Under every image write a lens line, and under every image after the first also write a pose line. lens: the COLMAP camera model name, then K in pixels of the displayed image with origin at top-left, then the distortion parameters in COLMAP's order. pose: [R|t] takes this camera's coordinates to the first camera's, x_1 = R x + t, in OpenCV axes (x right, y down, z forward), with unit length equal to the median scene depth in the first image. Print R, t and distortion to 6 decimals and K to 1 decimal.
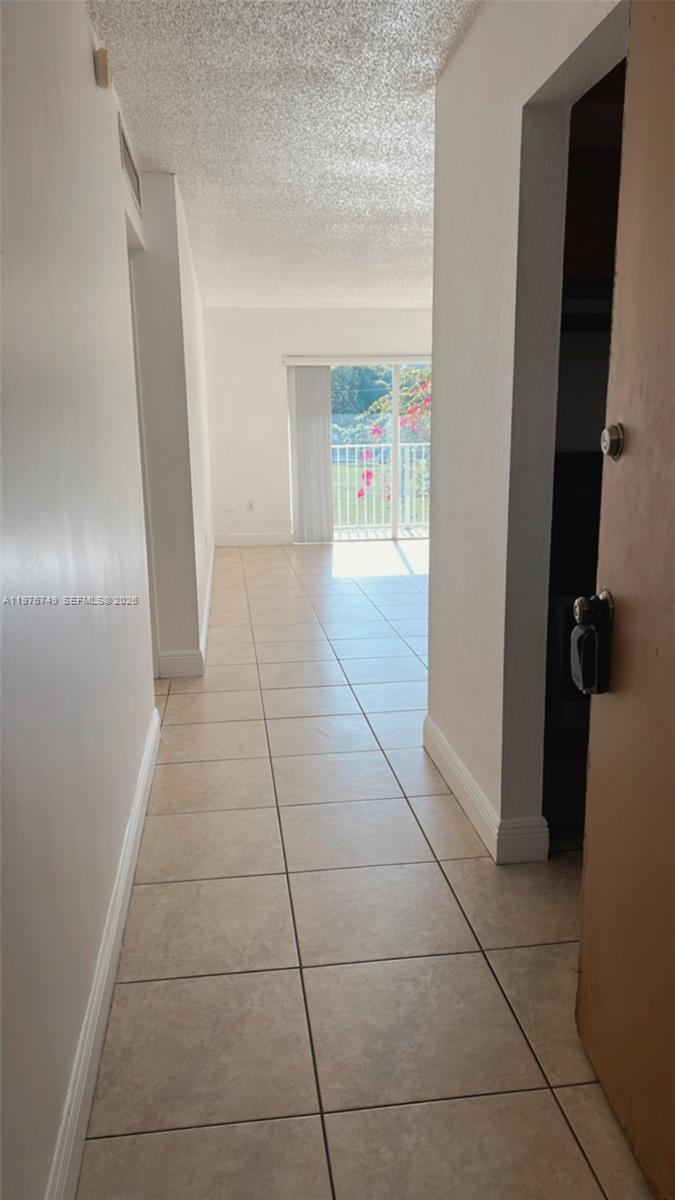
lens RADIAL K [[837.1, 0, 334.6], [0, 837.1, 607.5], [0, 0, 1]] dist [0.061408, 0.000806]
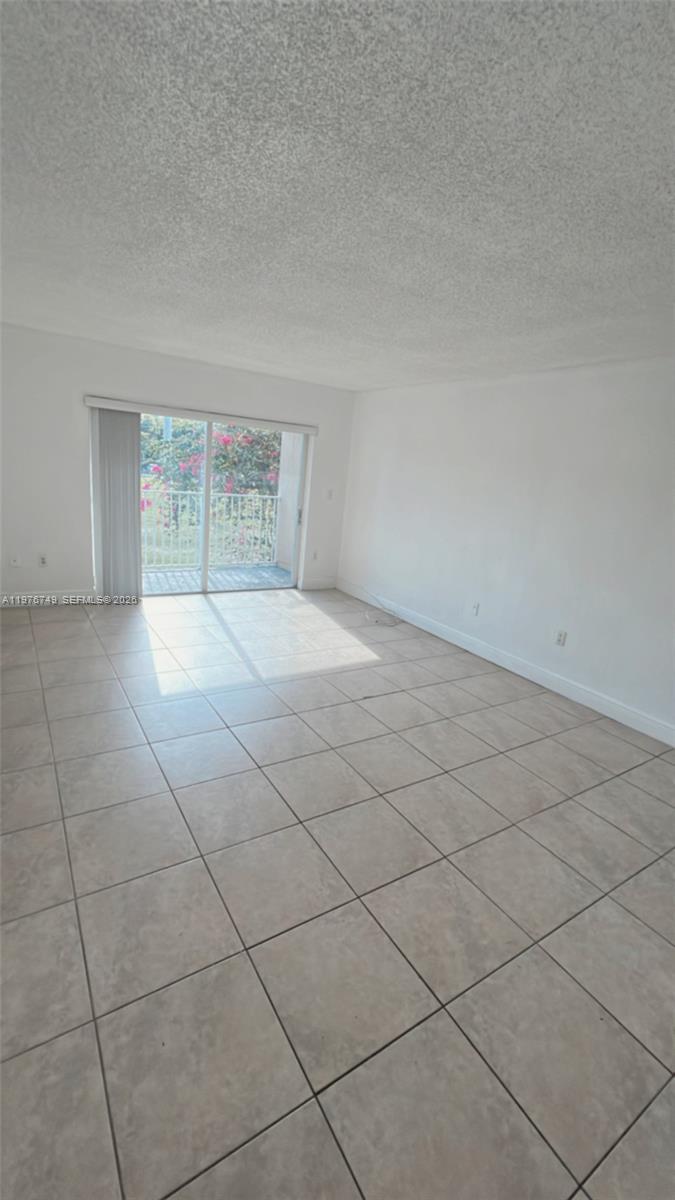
lens RADIAL K [[499.3, 0, 340.9], [0, 499.3, 598.0], [0, 0, 1]] dist [-0.002736, 0.000556]
pose [[0.897206, -0.015709, 0.441333, -0.049826], [-0.009374, 0.998464, 0.054597, -0.111001], [-0.441513, -0.053121, 0.895681, 0.381187]]
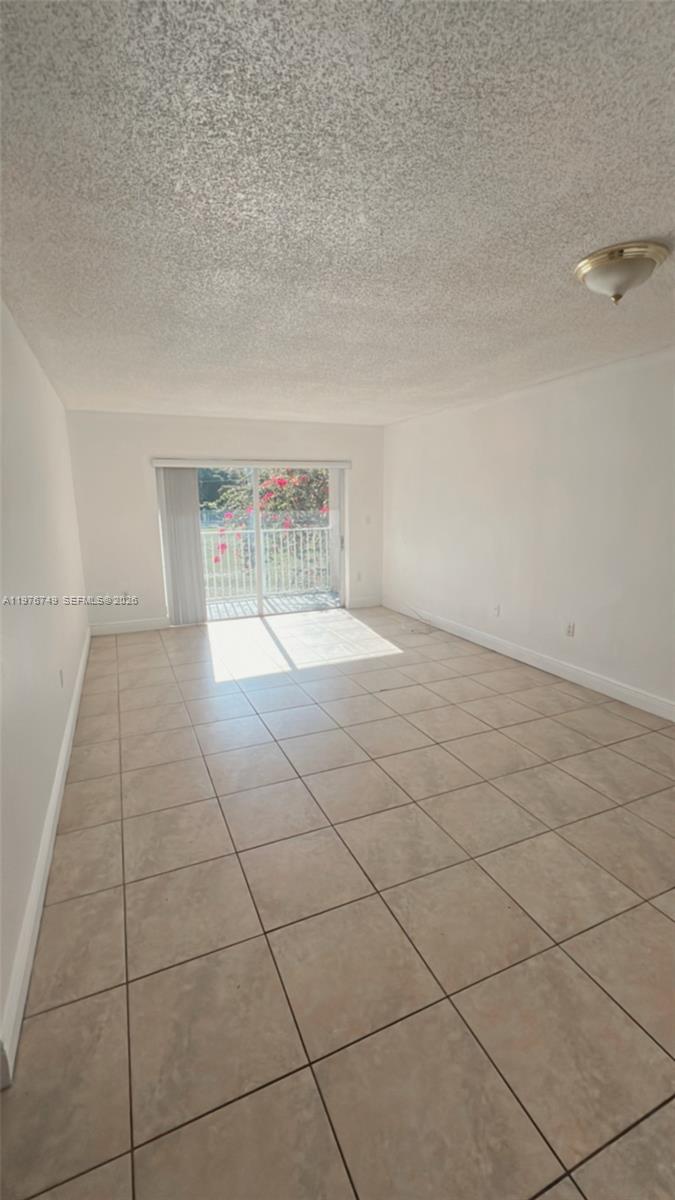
lens RADIAL K [[499.3, 0, 339.6], [0, 499.3, 596.0], [0, 0, 1]] dist [-0.002736, 0.000556]
pose [[0.958244, -0.052681, 0.281059, -0.017423], [0.060823, 0.997942, -0.020318, -0.089011], [-0.279410, 0.036565, 0.959476, 0.307054]]
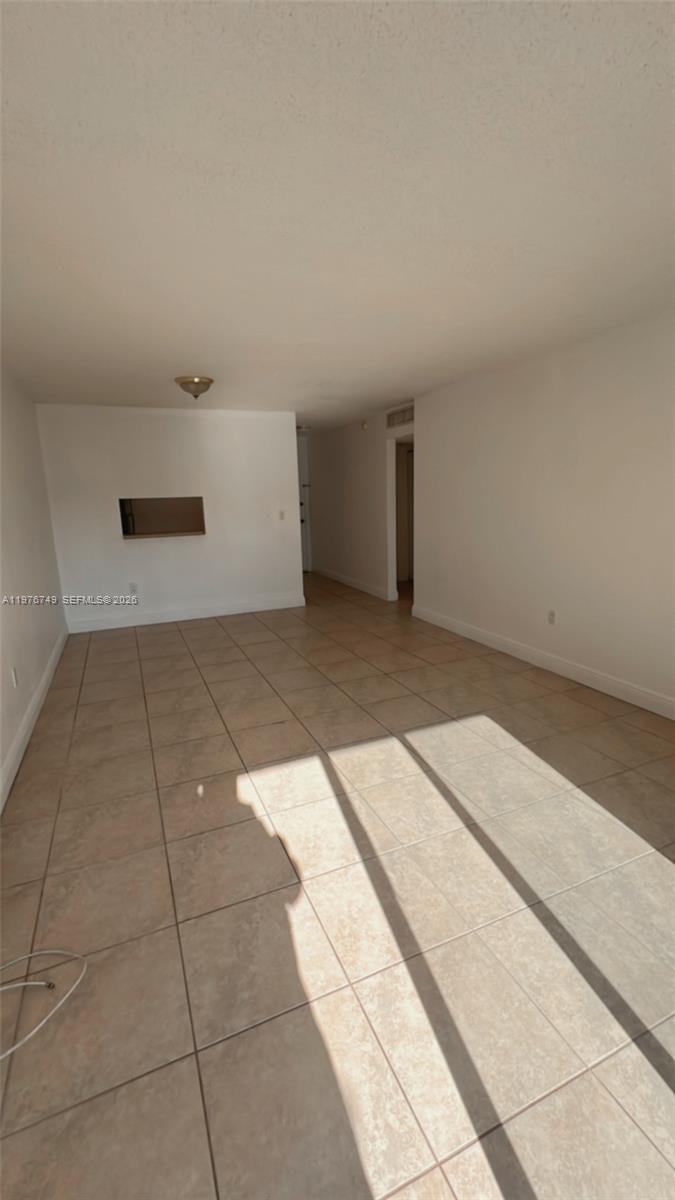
lens RADIAL K [[499.3, 0, 337.2], [0, 499.3, 599.8], [0, 0, 1]] dist [-0.002736, 0.000556]
pose [[-0.961553, 0.099232, -0.256065, 0.174260], [-0.016230, 0.910269, 0.413699, -0.235498], [0.274140, 0.401949, -0.873661, 0.981683]]
